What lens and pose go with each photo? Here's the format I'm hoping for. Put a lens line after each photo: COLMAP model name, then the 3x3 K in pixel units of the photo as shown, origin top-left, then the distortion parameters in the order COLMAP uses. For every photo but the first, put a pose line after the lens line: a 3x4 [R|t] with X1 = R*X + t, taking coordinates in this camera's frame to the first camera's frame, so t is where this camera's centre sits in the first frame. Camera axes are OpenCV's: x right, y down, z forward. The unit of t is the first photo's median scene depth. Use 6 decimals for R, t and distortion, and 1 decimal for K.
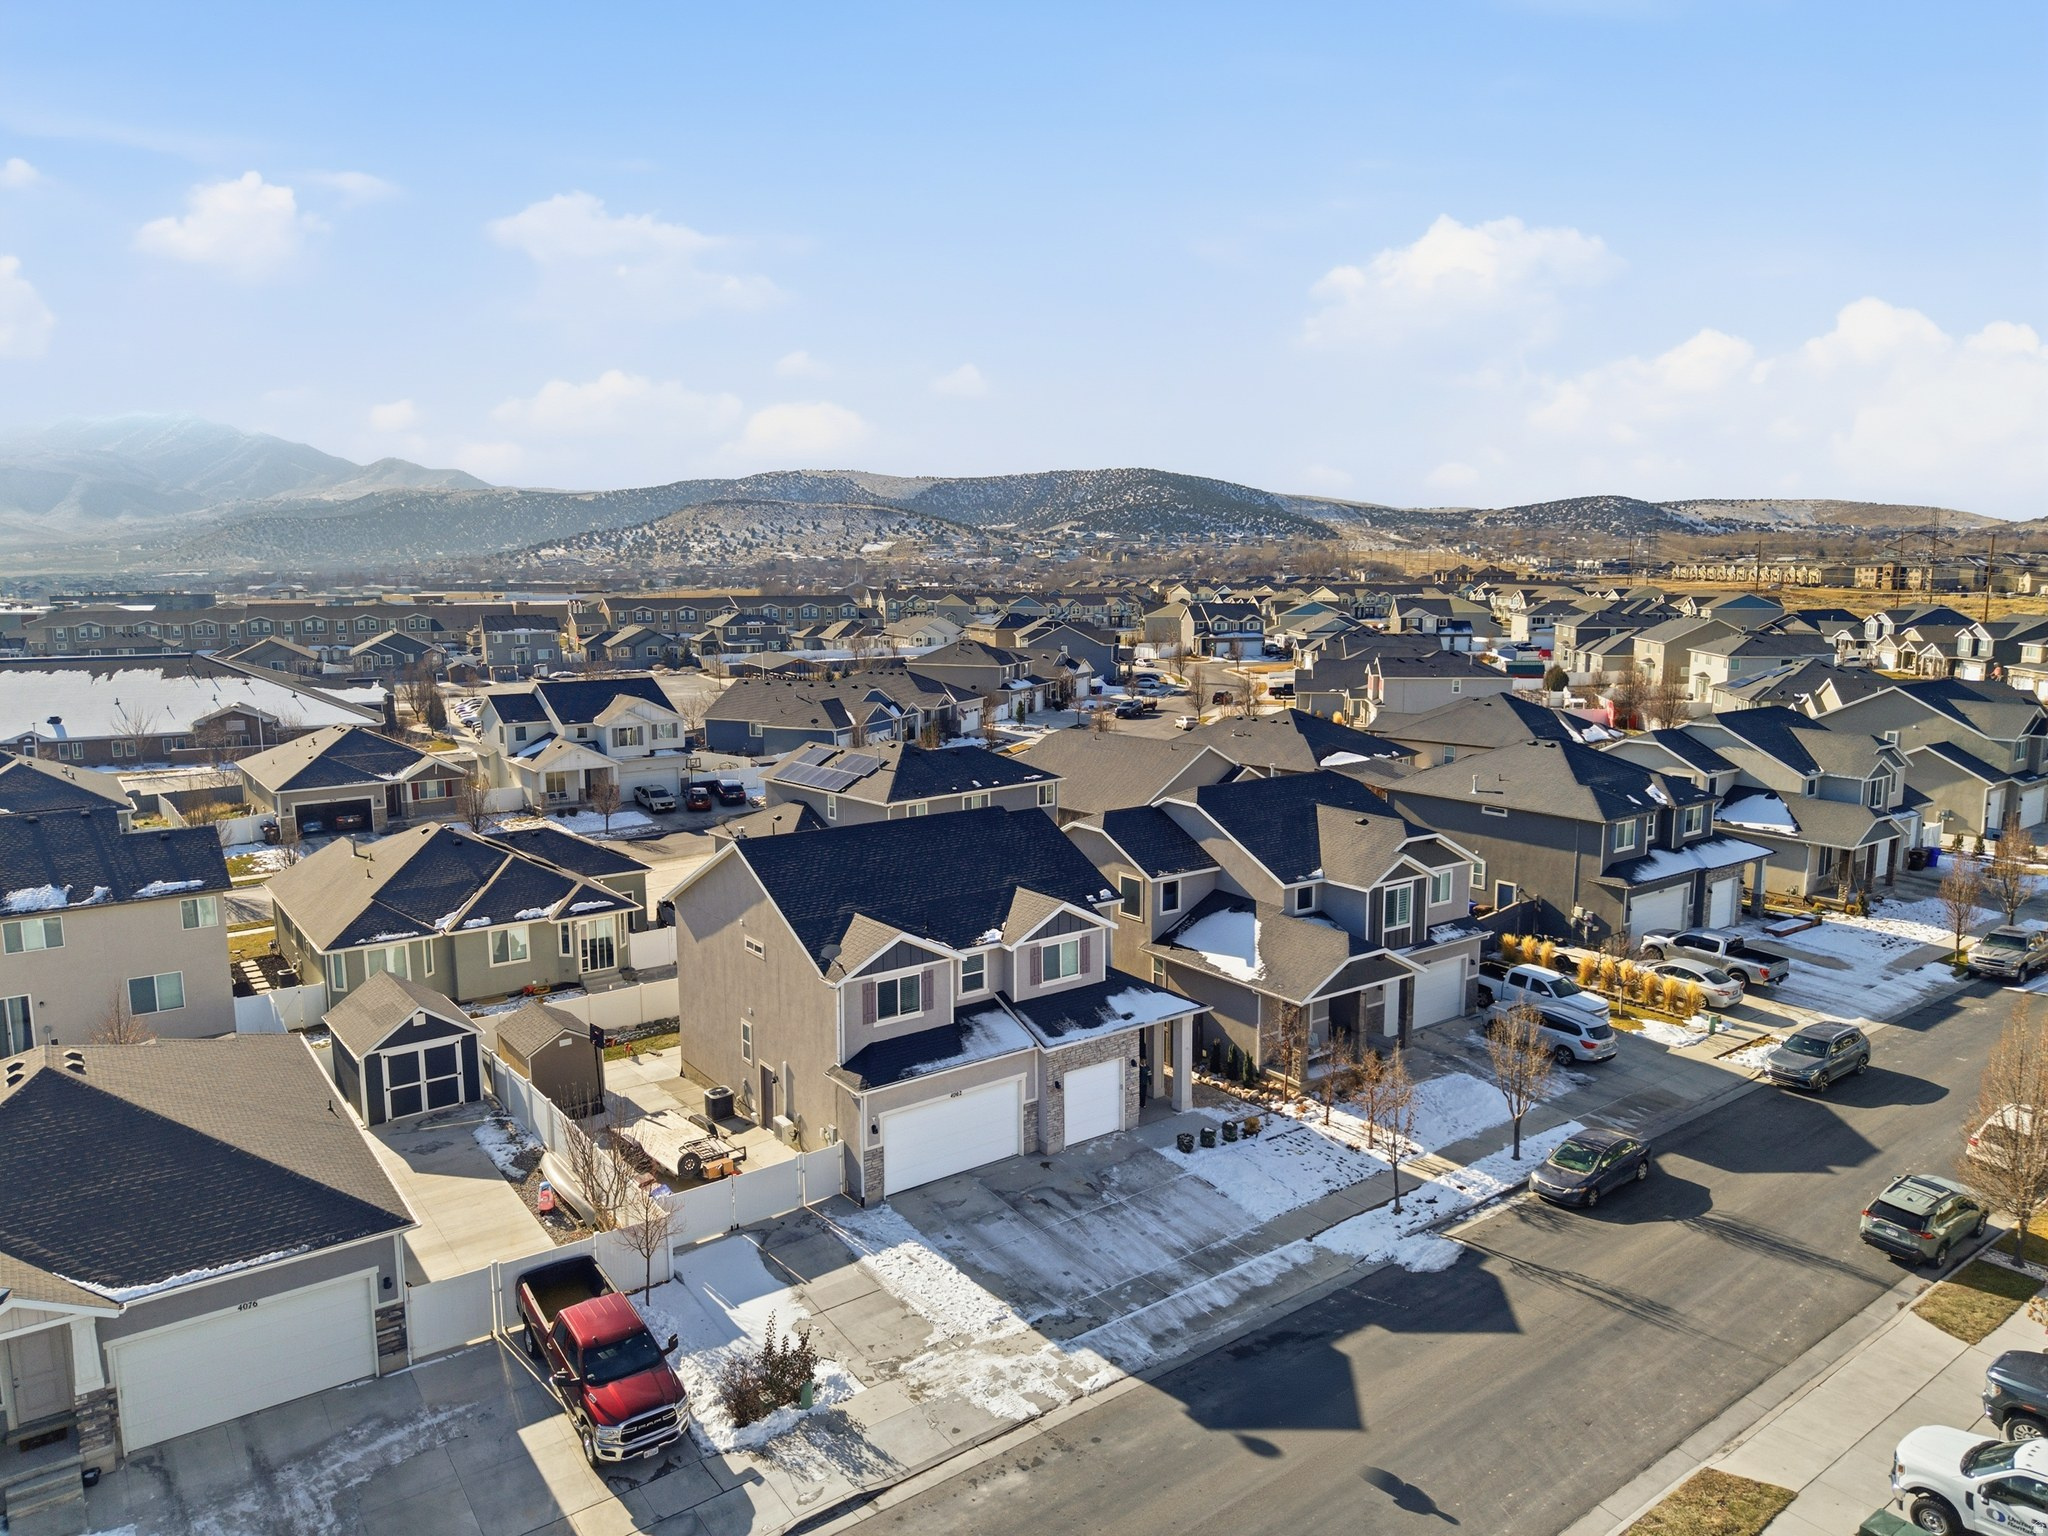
lens RADIAL K [[1357.6, 0, 1030.6], [0, 1357.6, 771.0], [0, 0, 1]] dist [0.032195, -0.030117]
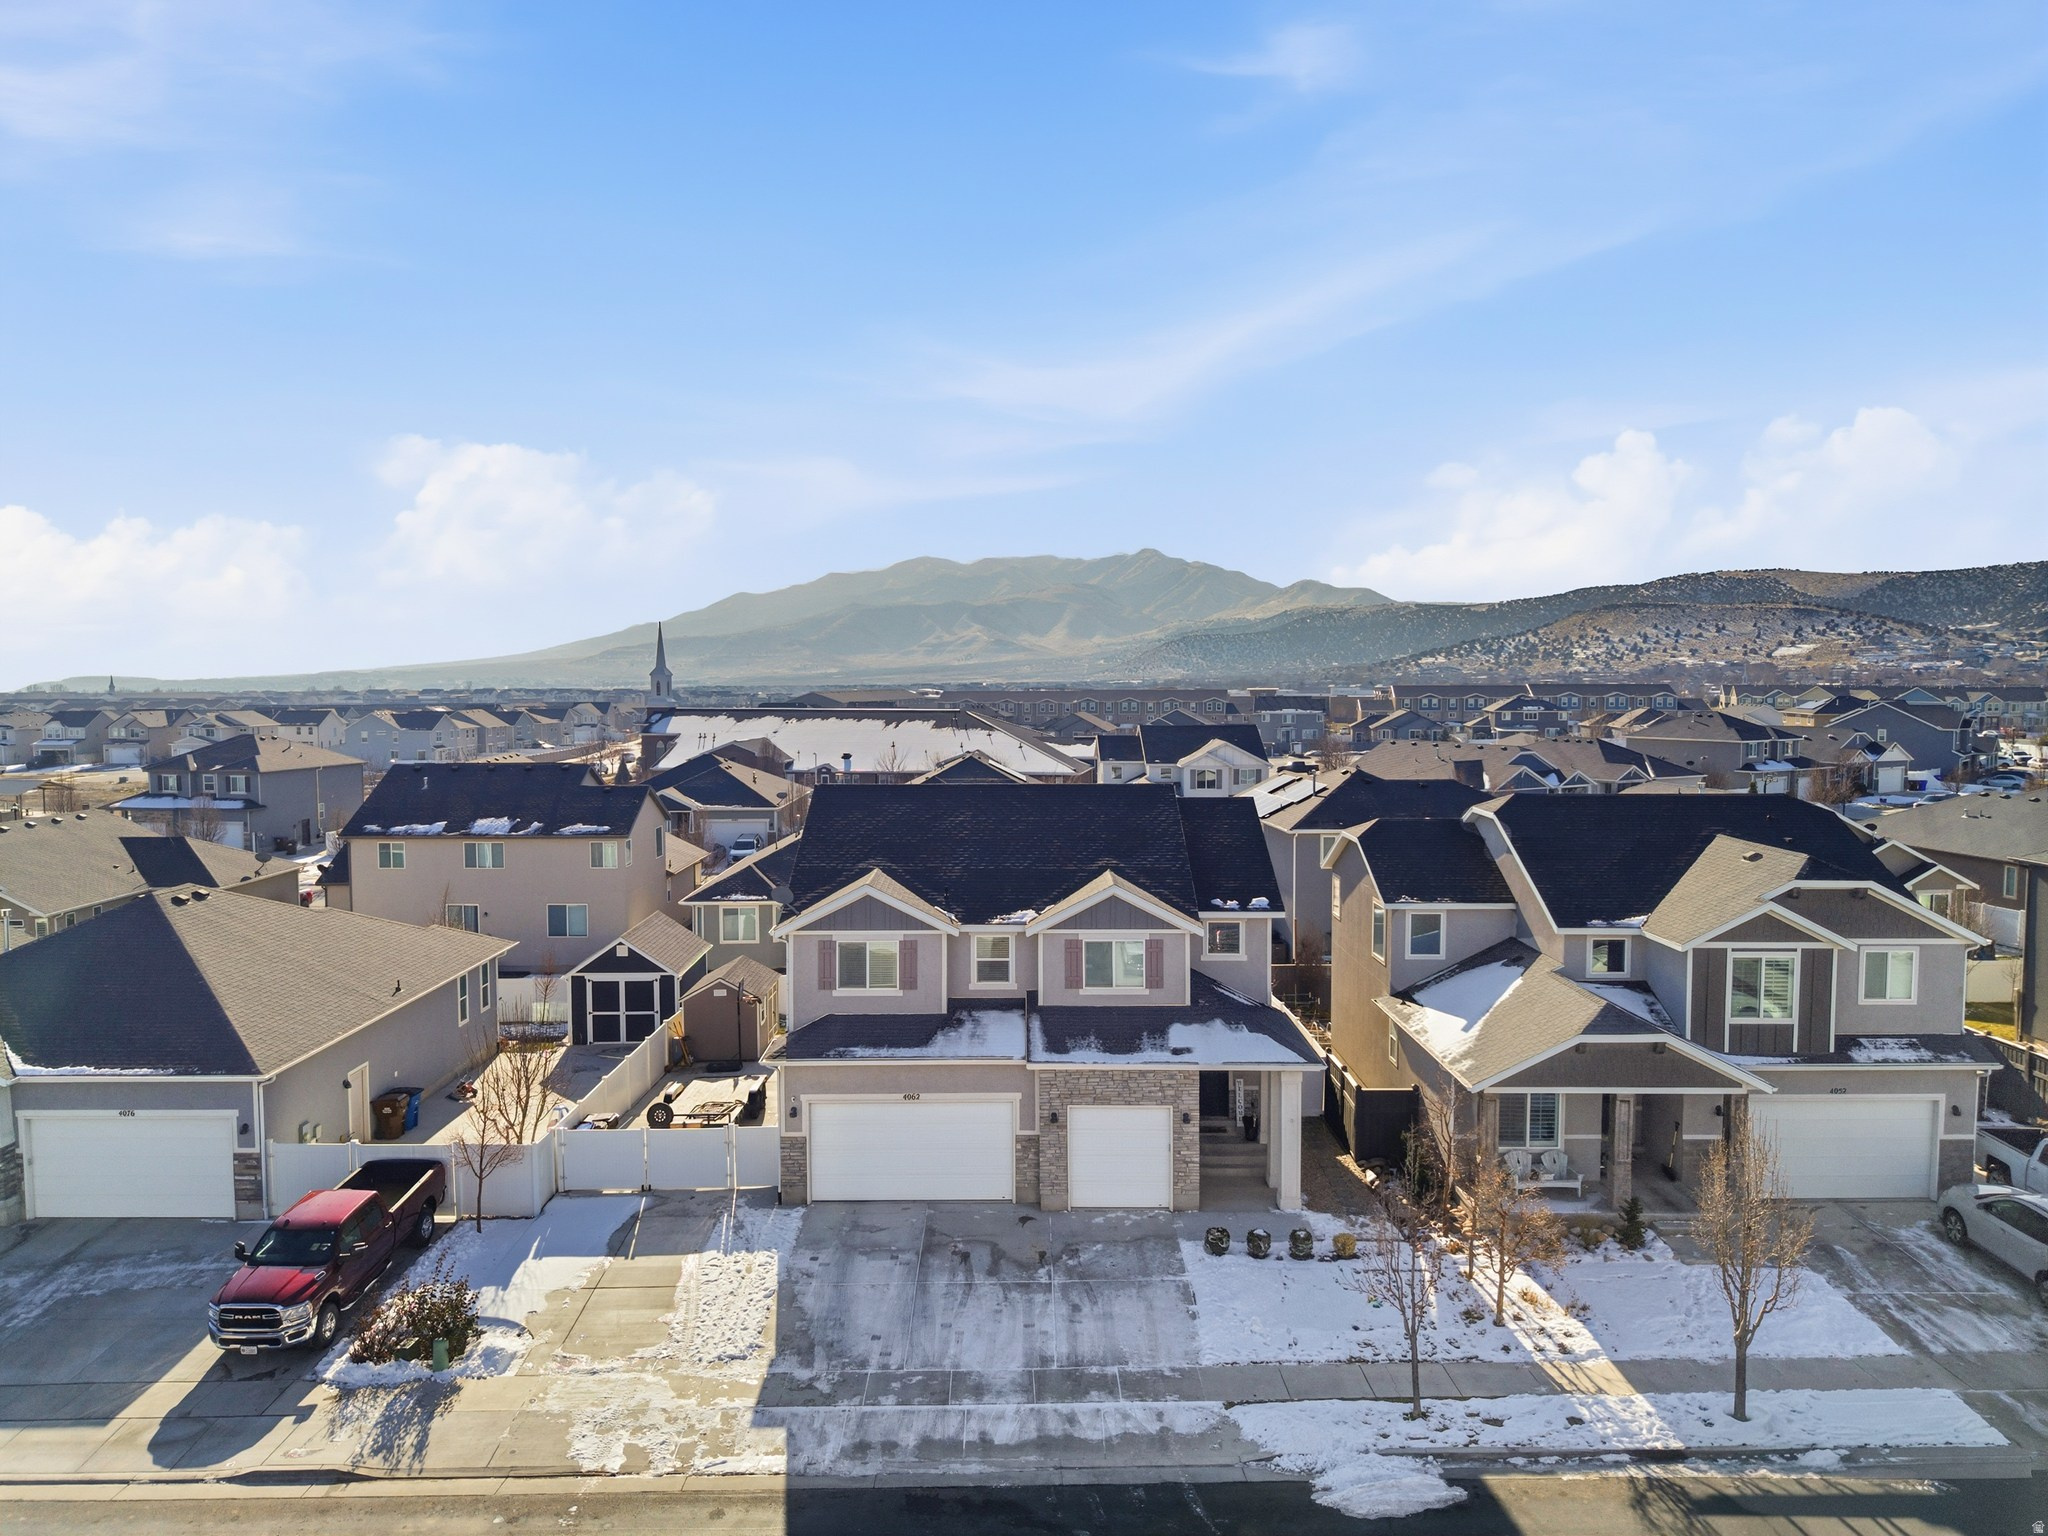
lens RADIAL K [[1357.6, 0, 1025.3], [0, 1357.6, 767.1], [0, 0, 1]] dist [0.032195, -0.030117]
pose [[0.808577, 0.040010, -0.587029, 0.363547], [-0.088100, 0.994671, -0.053555, 0.063263], [0.581758, 0.095020, 0.807793, 0.289806]]
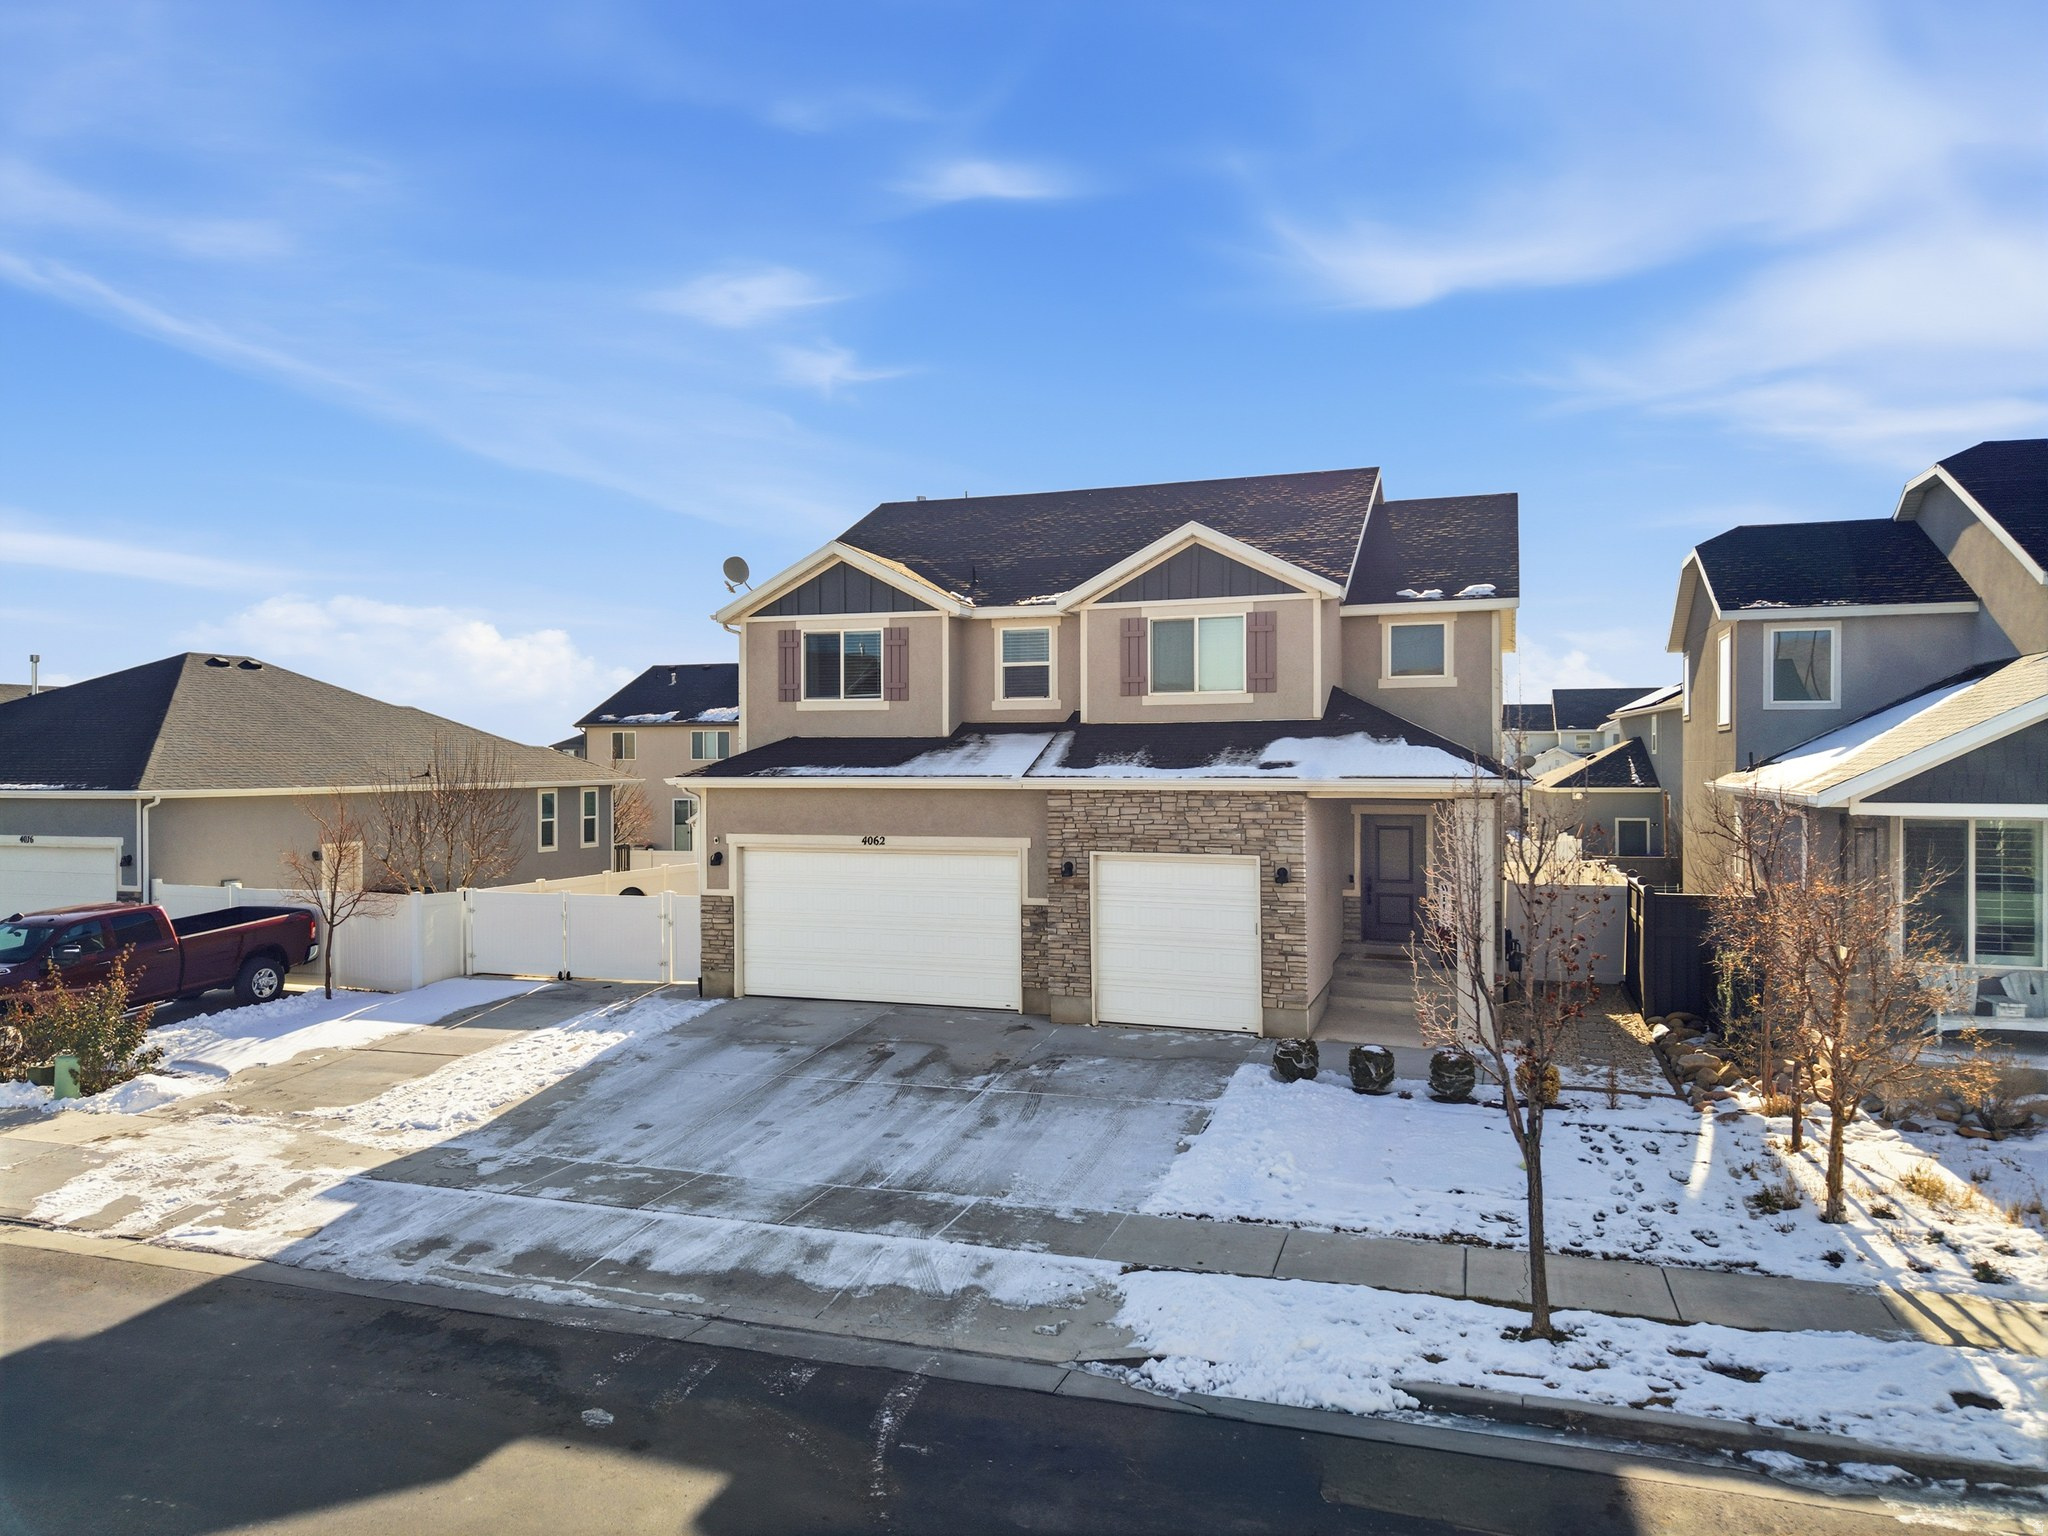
lens RADIAL K [[1357.6, 0, 1025.6], [0, 1357.6, 754.8], [0, 0, 1]] dist [0.032195, -0.030117]
pose [[0.567537, -0.002910, -0.823343, 0.326947], [-0.118910, 0.989220, -0.085462, 0.189797], [0.814716, 0.146406, 0.561073, 0.583073]]
